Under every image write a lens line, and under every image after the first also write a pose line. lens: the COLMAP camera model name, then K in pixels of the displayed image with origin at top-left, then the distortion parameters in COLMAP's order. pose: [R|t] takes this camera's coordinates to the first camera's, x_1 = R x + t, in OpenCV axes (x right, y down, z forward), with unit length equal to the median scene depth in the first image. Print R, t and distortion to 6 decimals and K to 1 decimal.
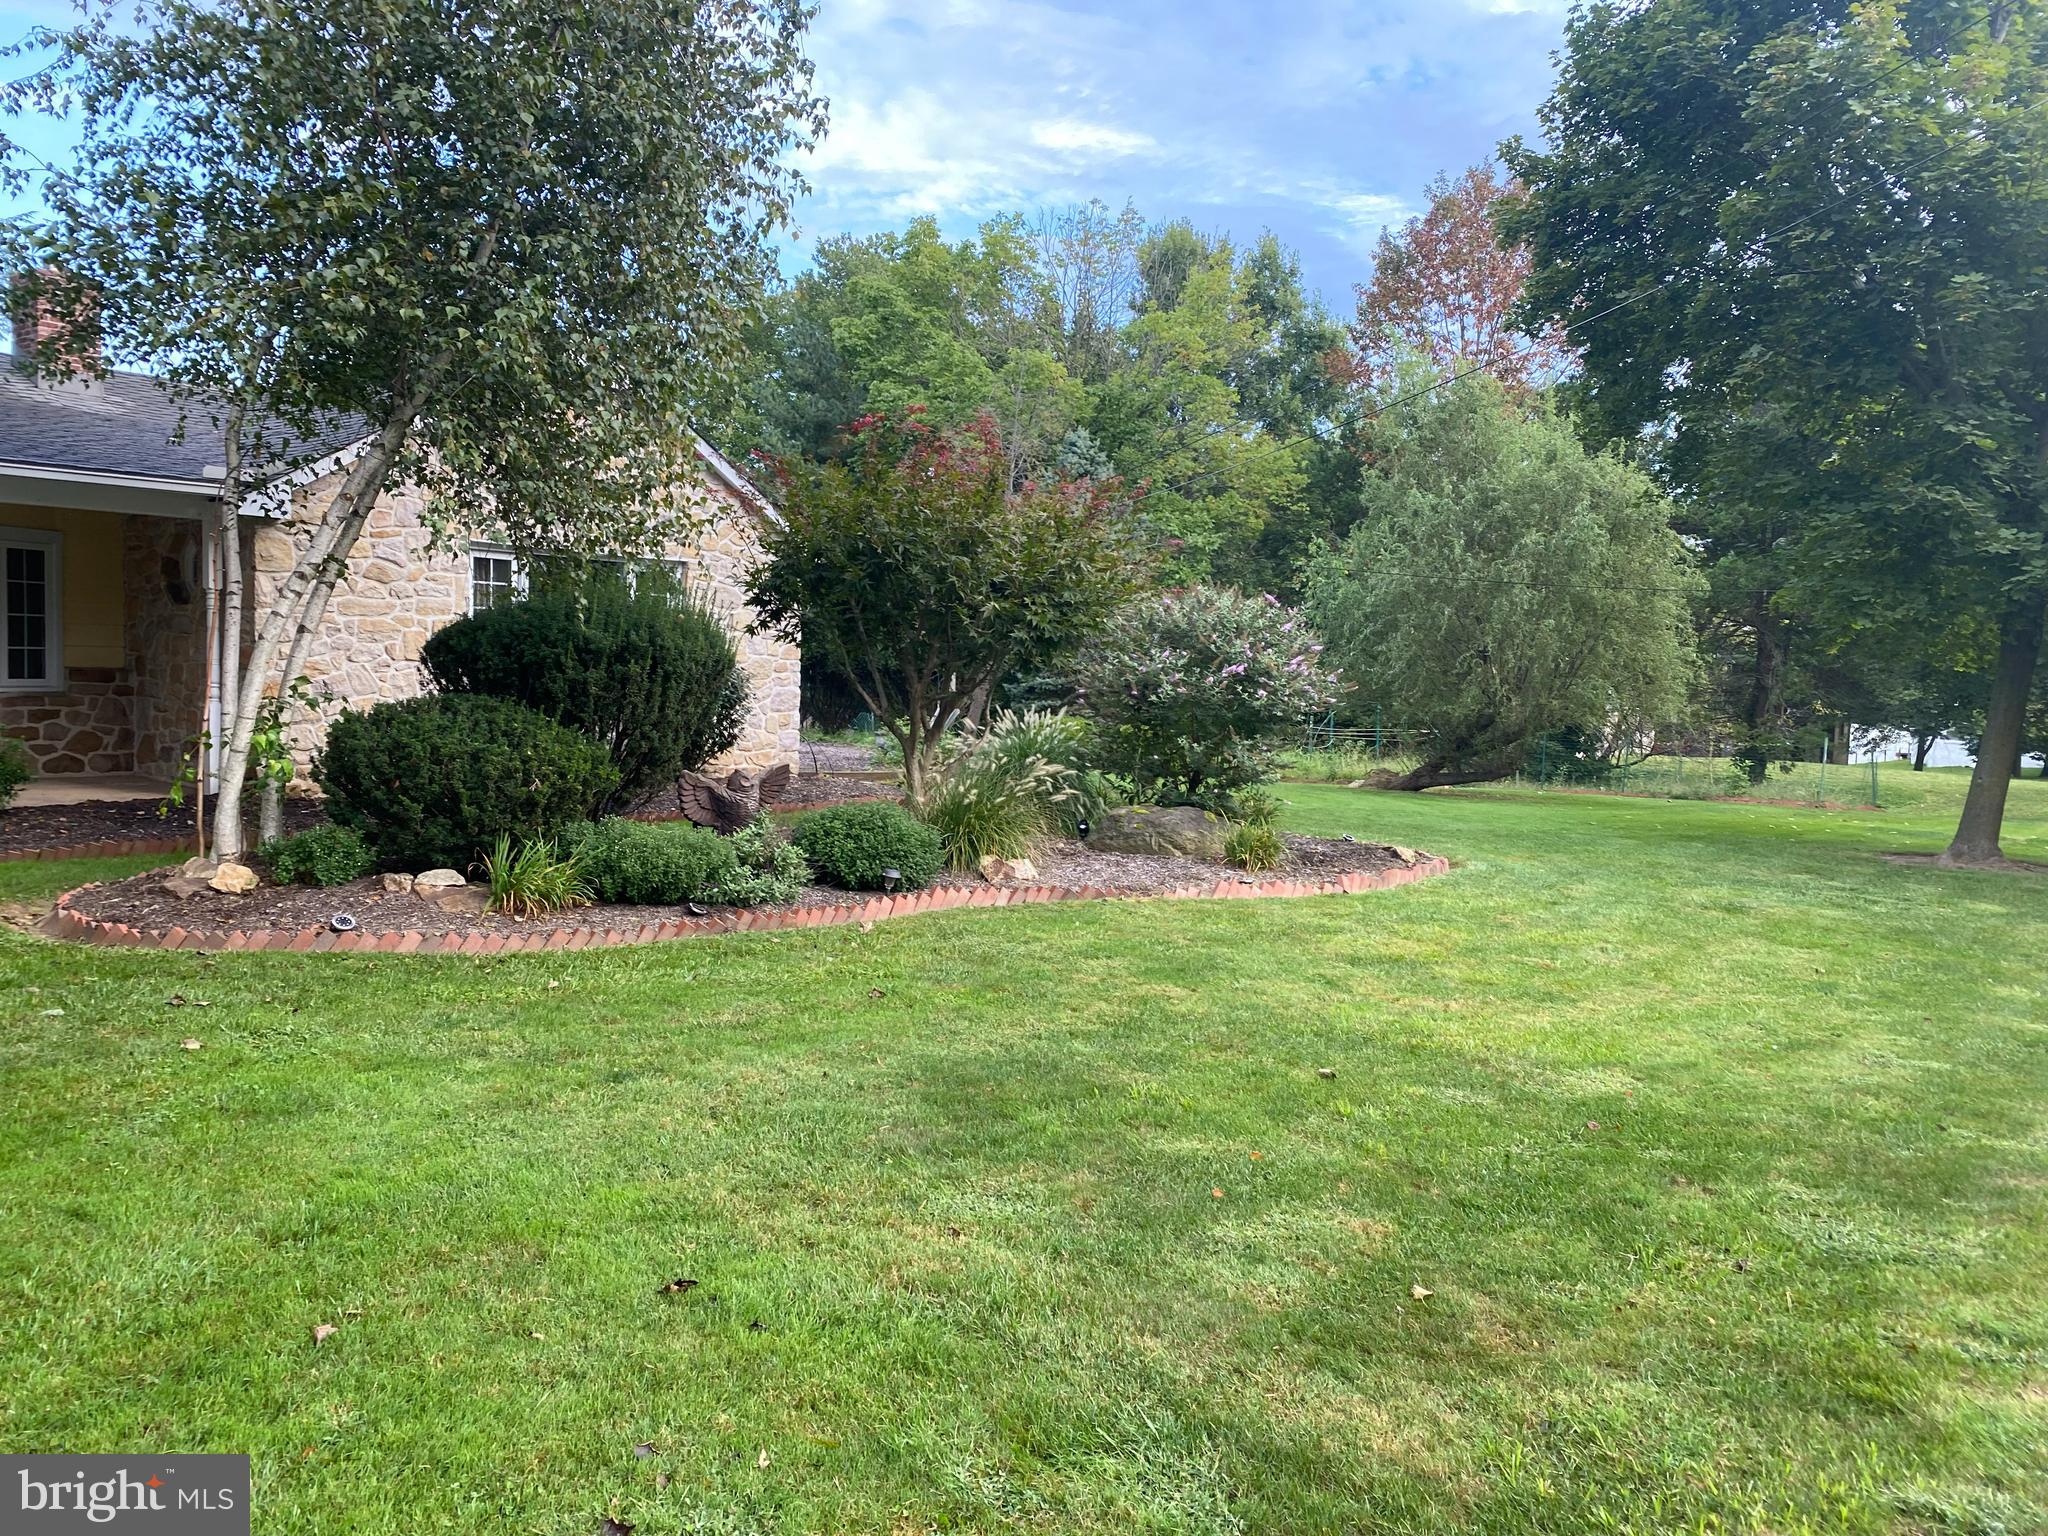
lens RADIAL K [[1602.9, 0, 1029.6], [0, 1602.9, 810.8], [0, 0, 1]] dist [0.047129, -0.042194]
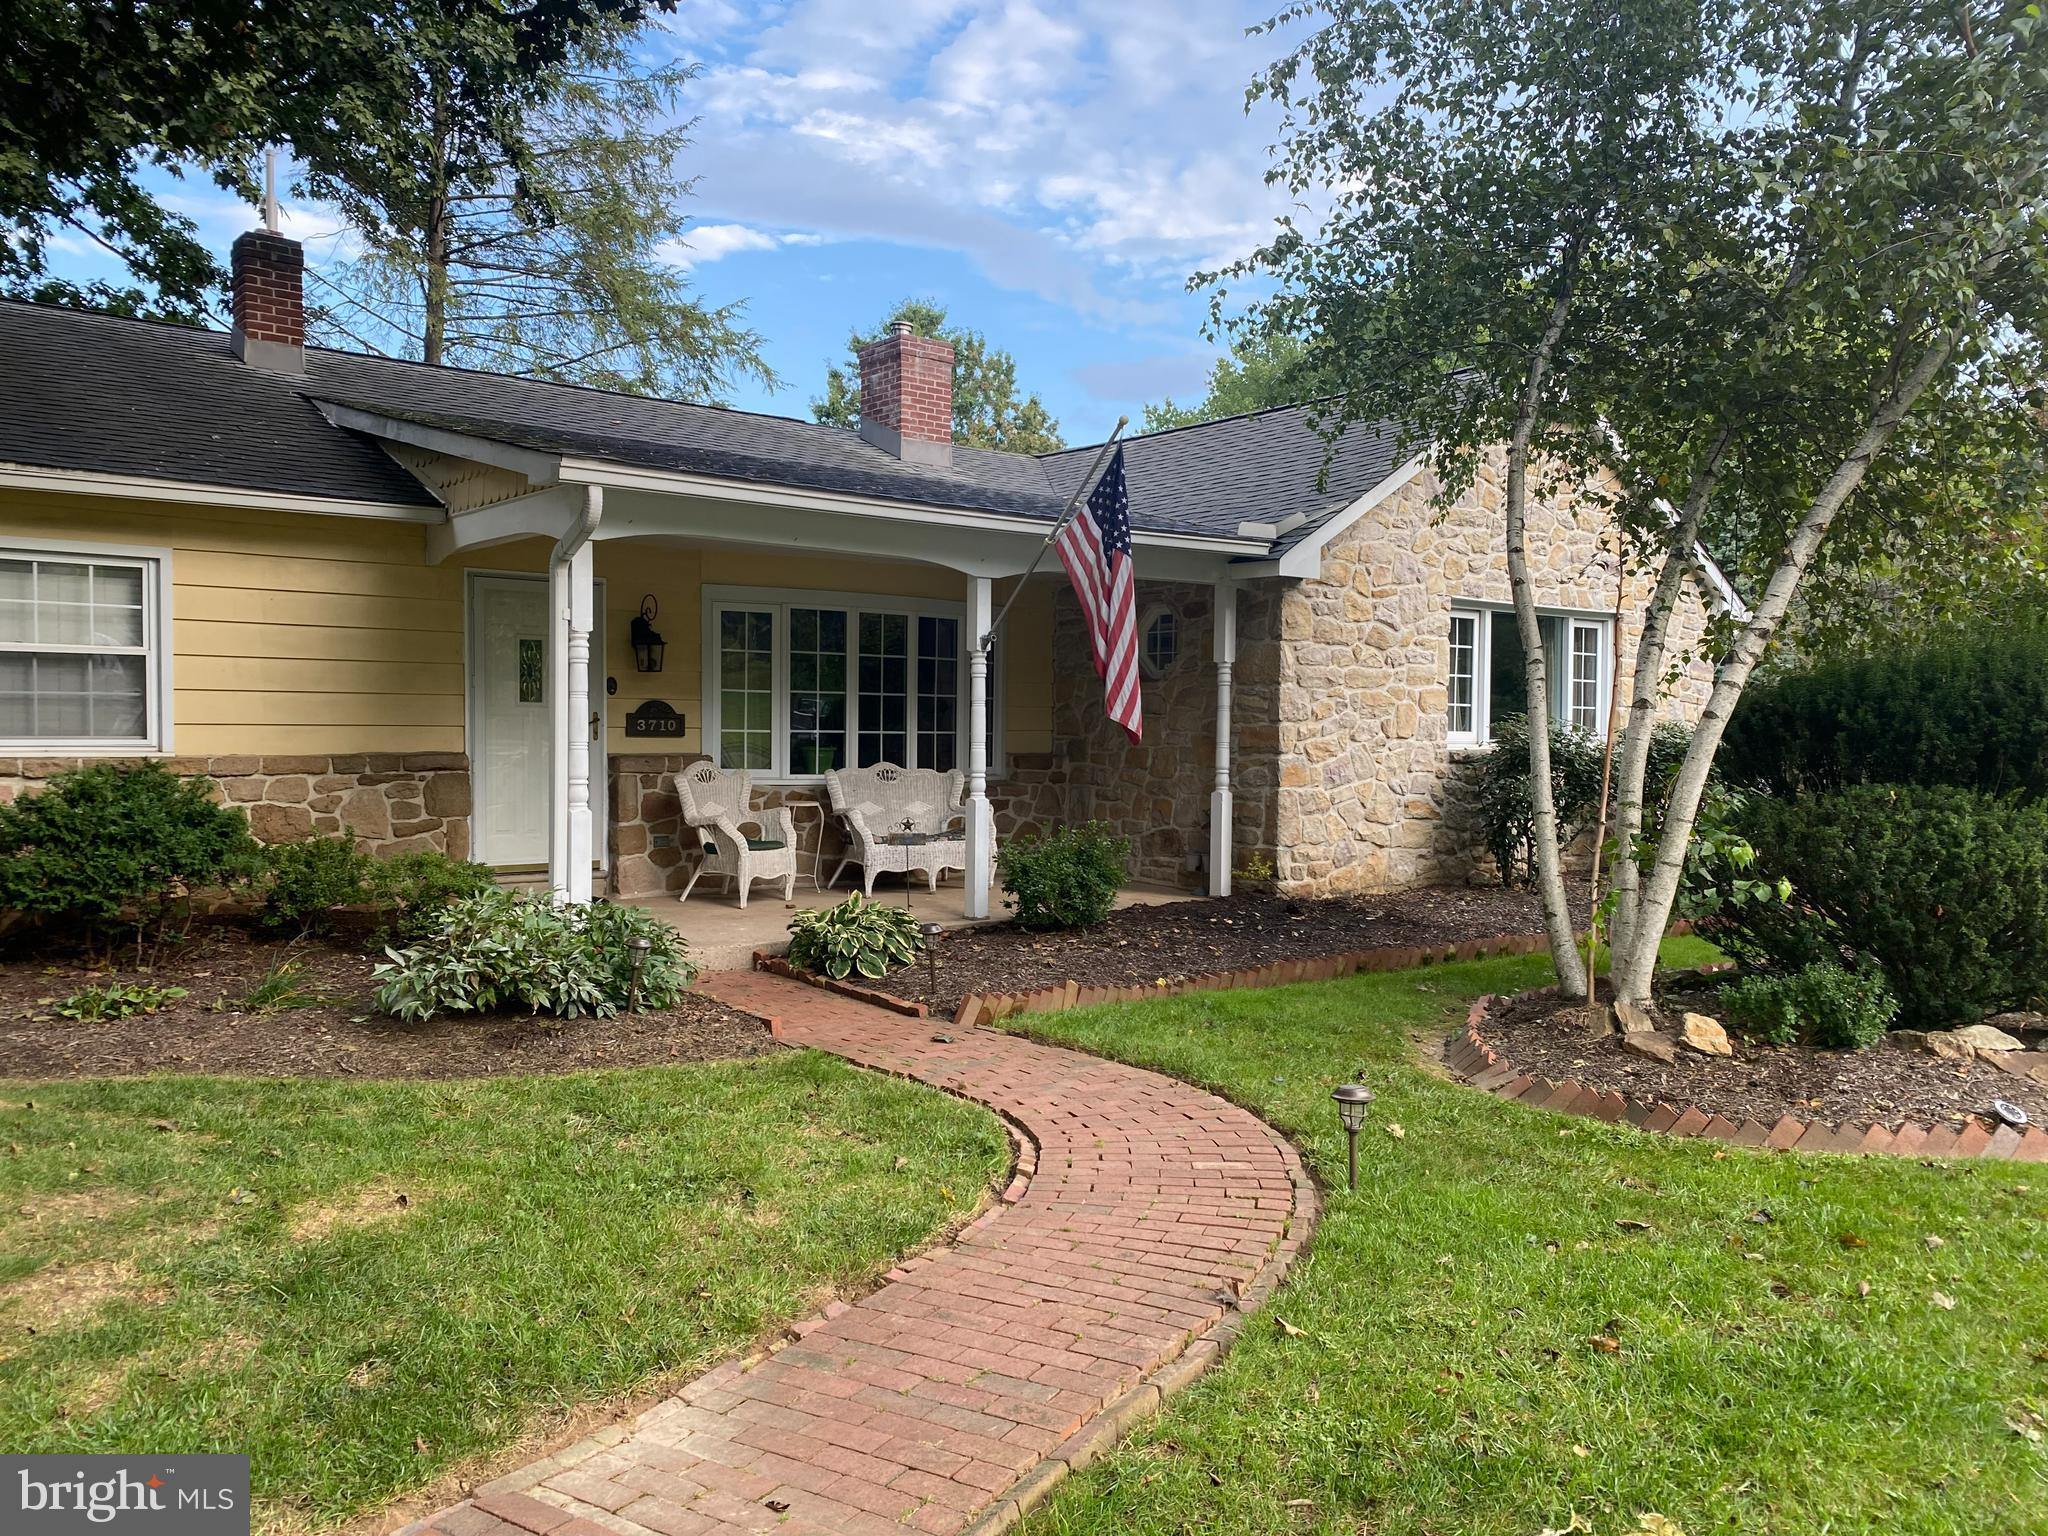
lens RADIAL K [[1602.9, 0, 1029.6], [0, 1602.9, 810.8], [0, 0, 1]] dist [0.047129, -0.042194]
pose [[0.983584, -0.011086, -0.180111, -0.434808], [0.004667, 0.999340, -0.036023, -0.024683], [0.180391, 0.034591, 0.982986, 0.121990]]
